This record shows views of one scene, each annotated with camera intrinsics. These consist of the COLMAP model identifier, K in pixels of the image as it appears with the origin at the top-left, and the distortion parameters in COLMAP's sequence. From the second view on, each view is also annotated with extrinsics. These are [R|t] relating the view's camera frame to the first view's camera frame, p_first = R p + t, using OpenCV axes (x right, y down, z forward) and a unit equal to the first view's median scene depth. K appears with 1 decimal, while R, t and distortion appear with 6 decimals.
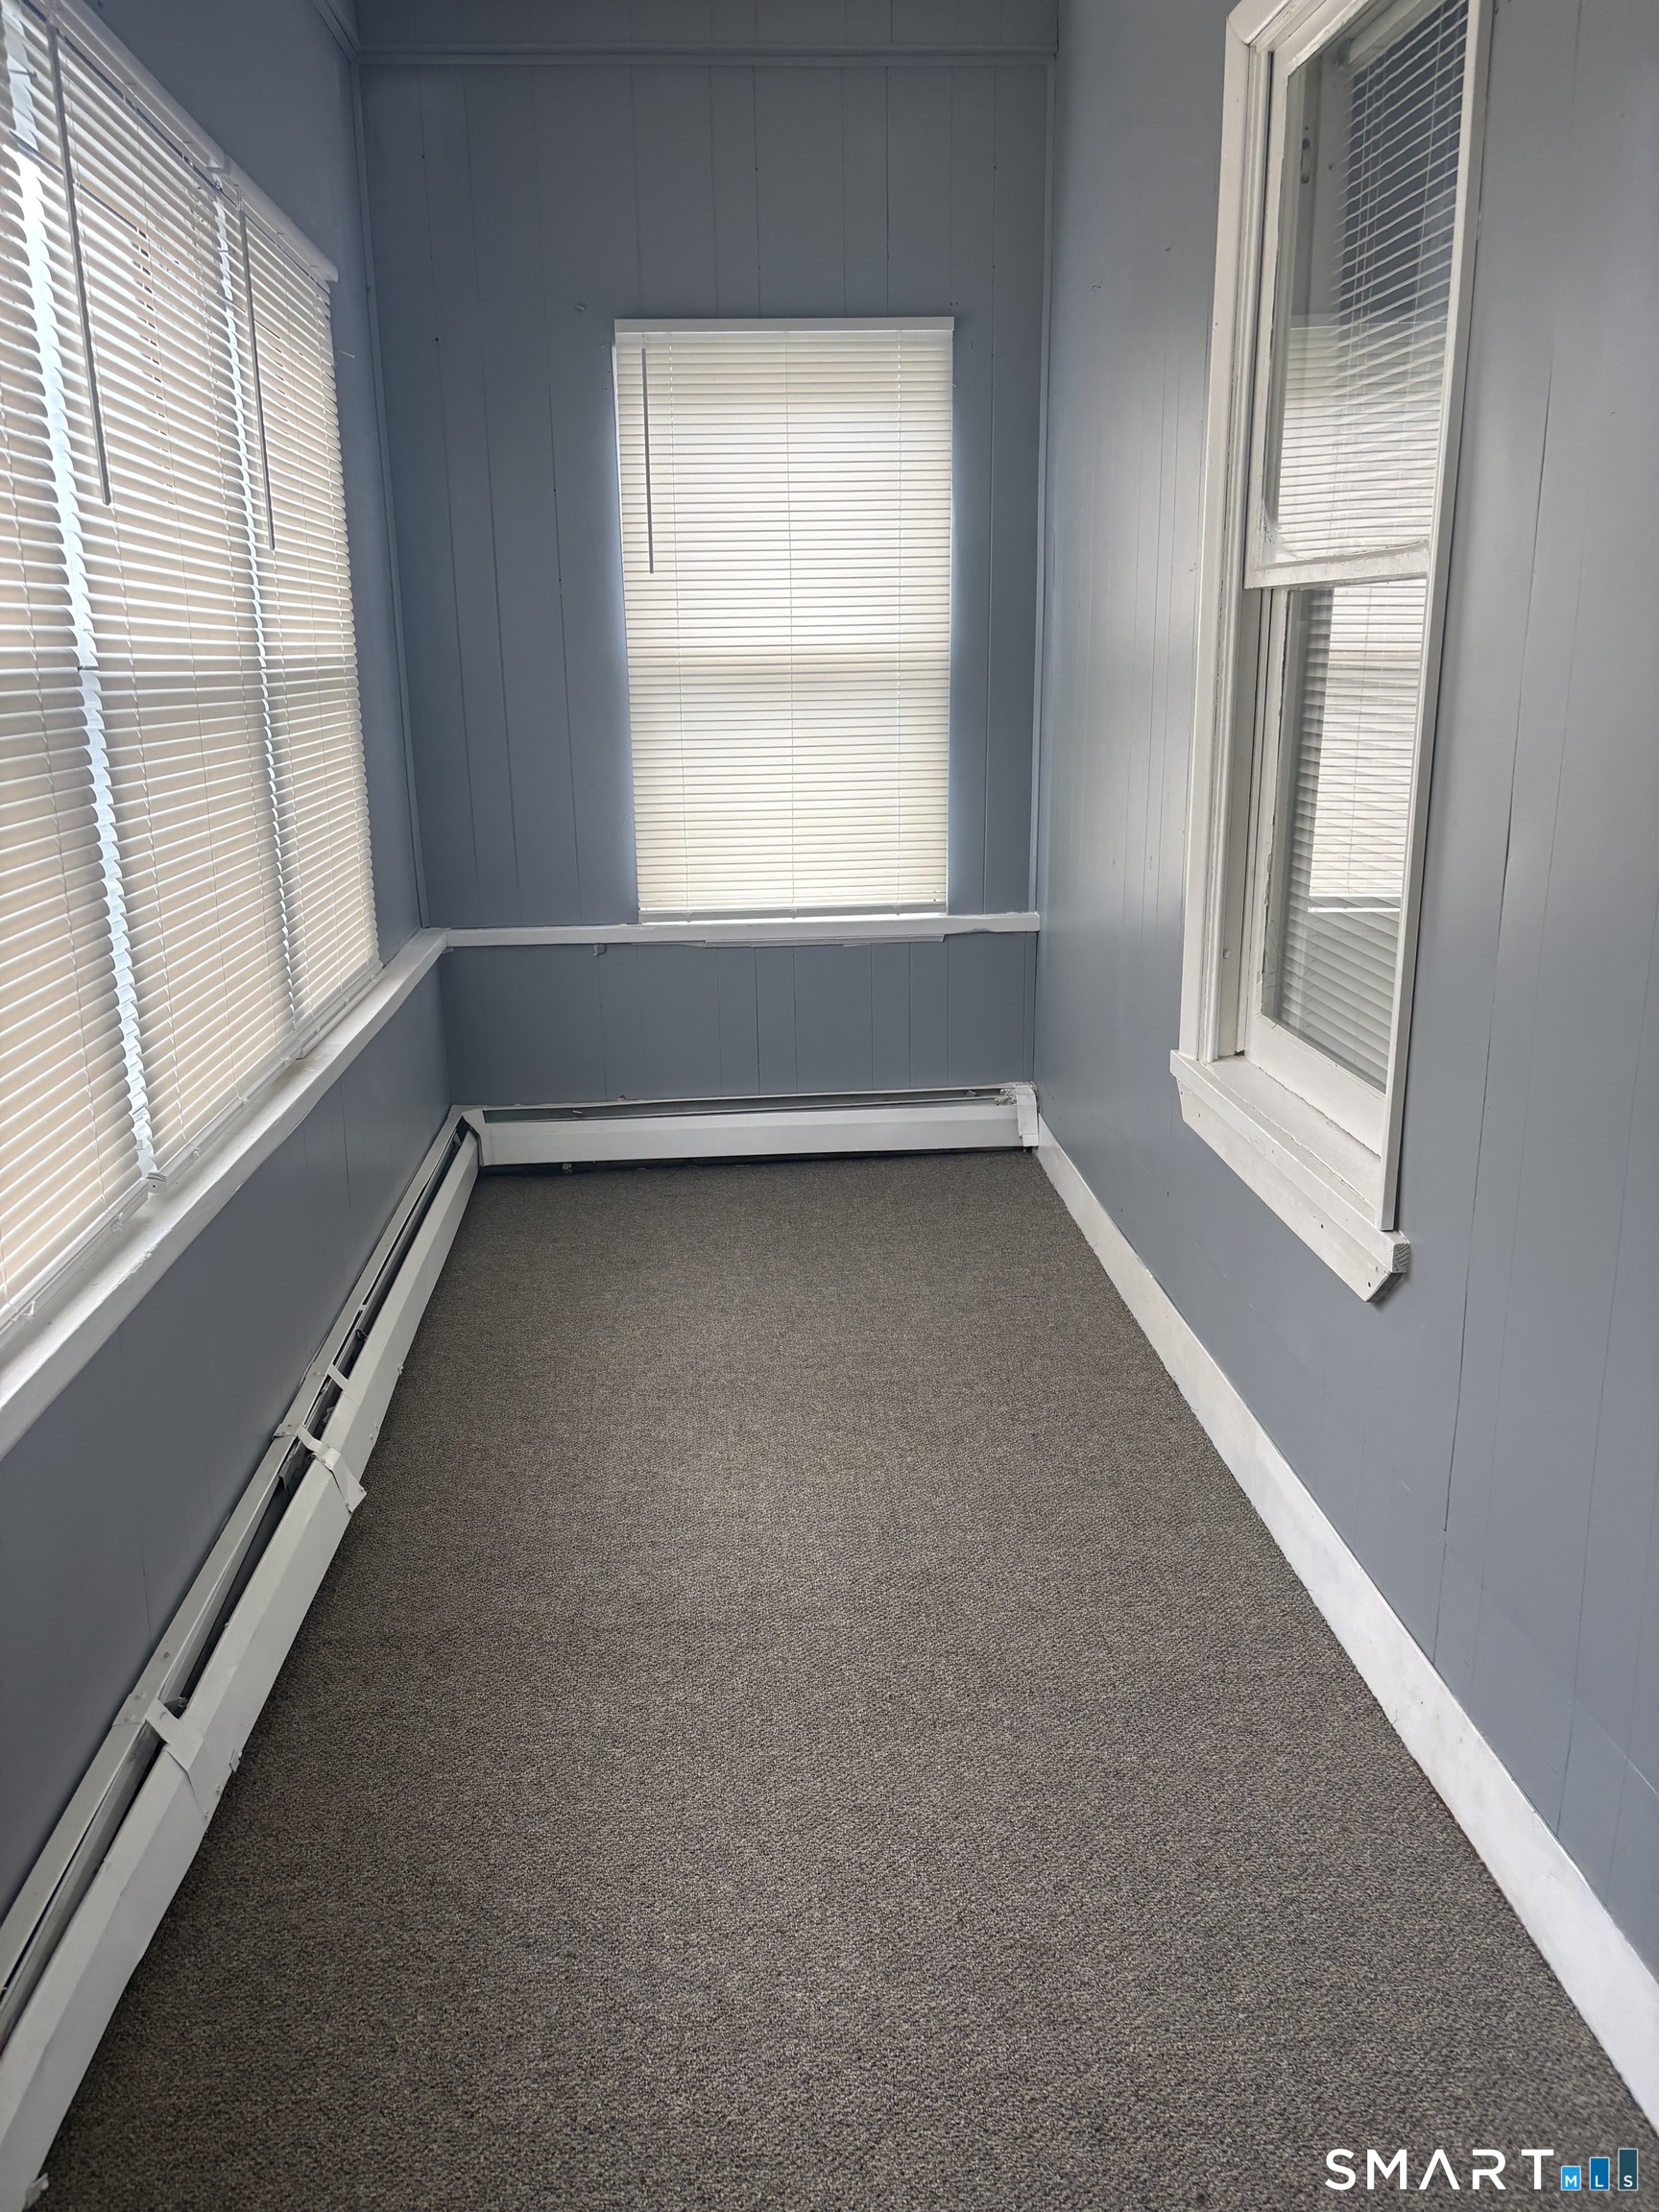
lens RADIAL K [[1698.4, 0, 829.5], [0, 1698.4, 1106.0], [0, 0, 1]] dist [0.071653, 0.002014]
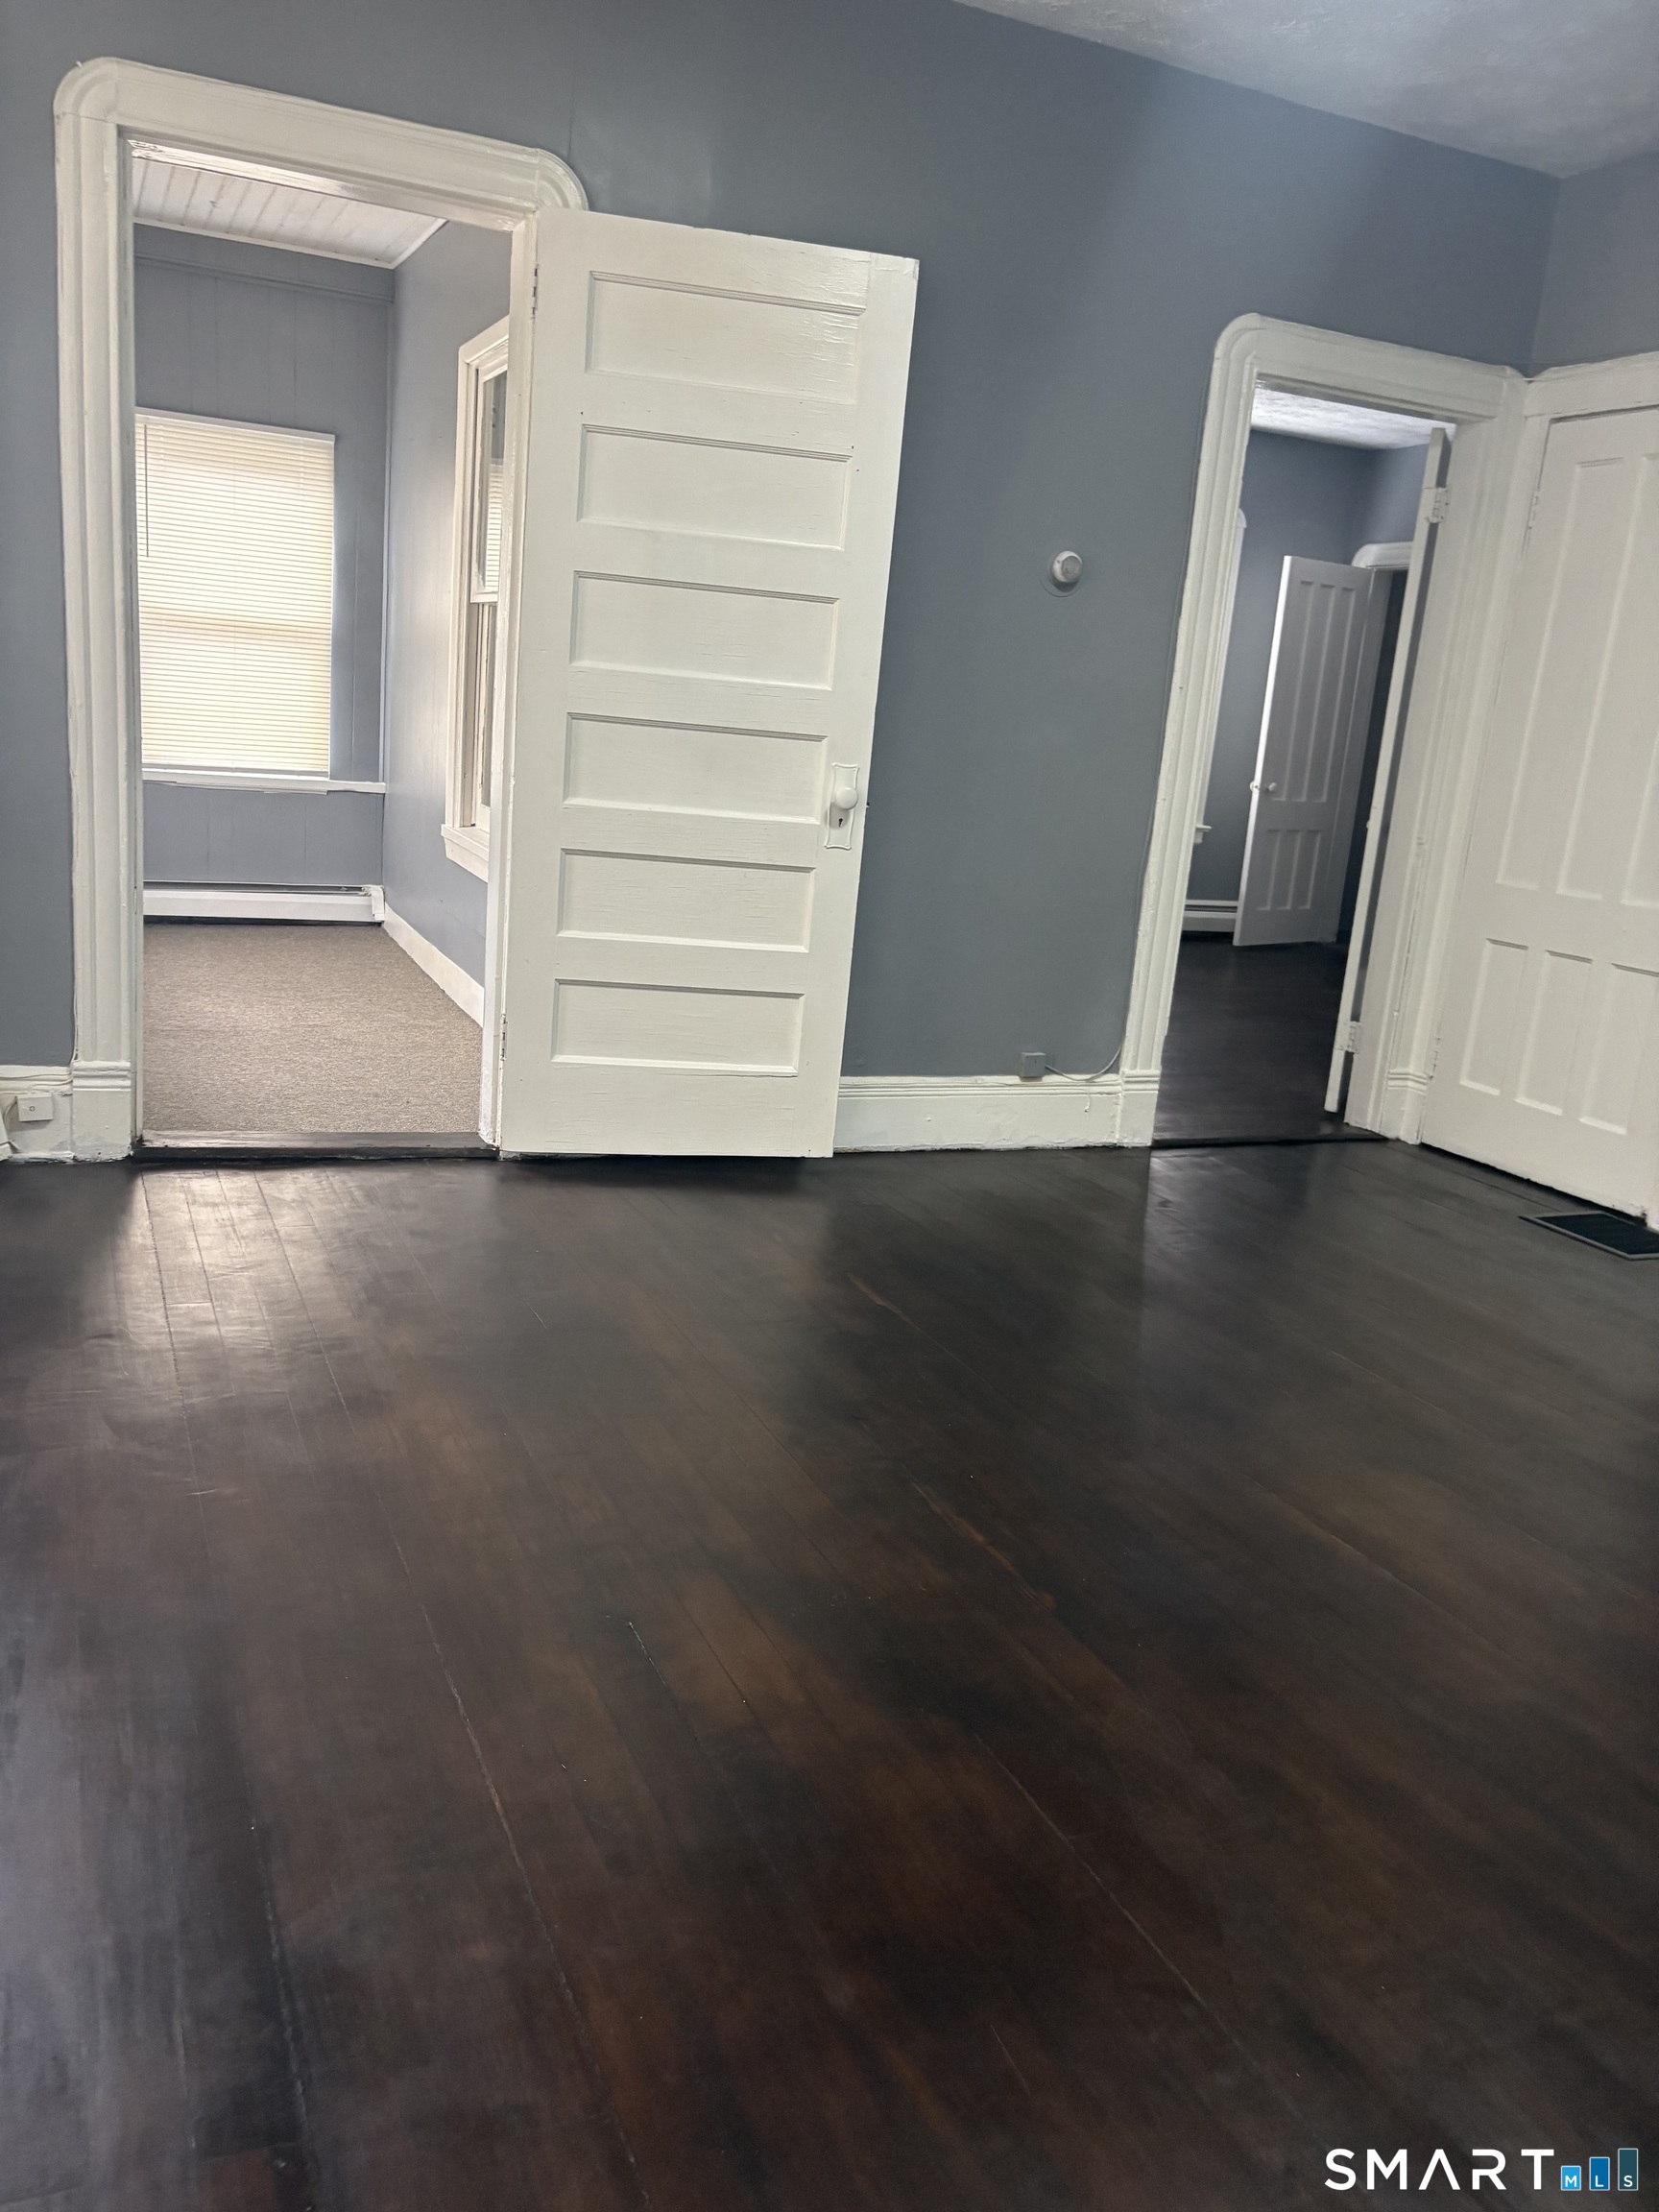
lens RADIAL K [[1654.8, 0, 829.5], [0, 1654.8, 1106.0], [0, 0, 1]] dist [0.006545, 0.001145]
pose [[0.937861, 0.007596, 0.346928, -0.035795], [0.001025, 0.999695, -0.024661, 0.261657], [-0.347010, 0.023484, 0.937567, -0.747635]]
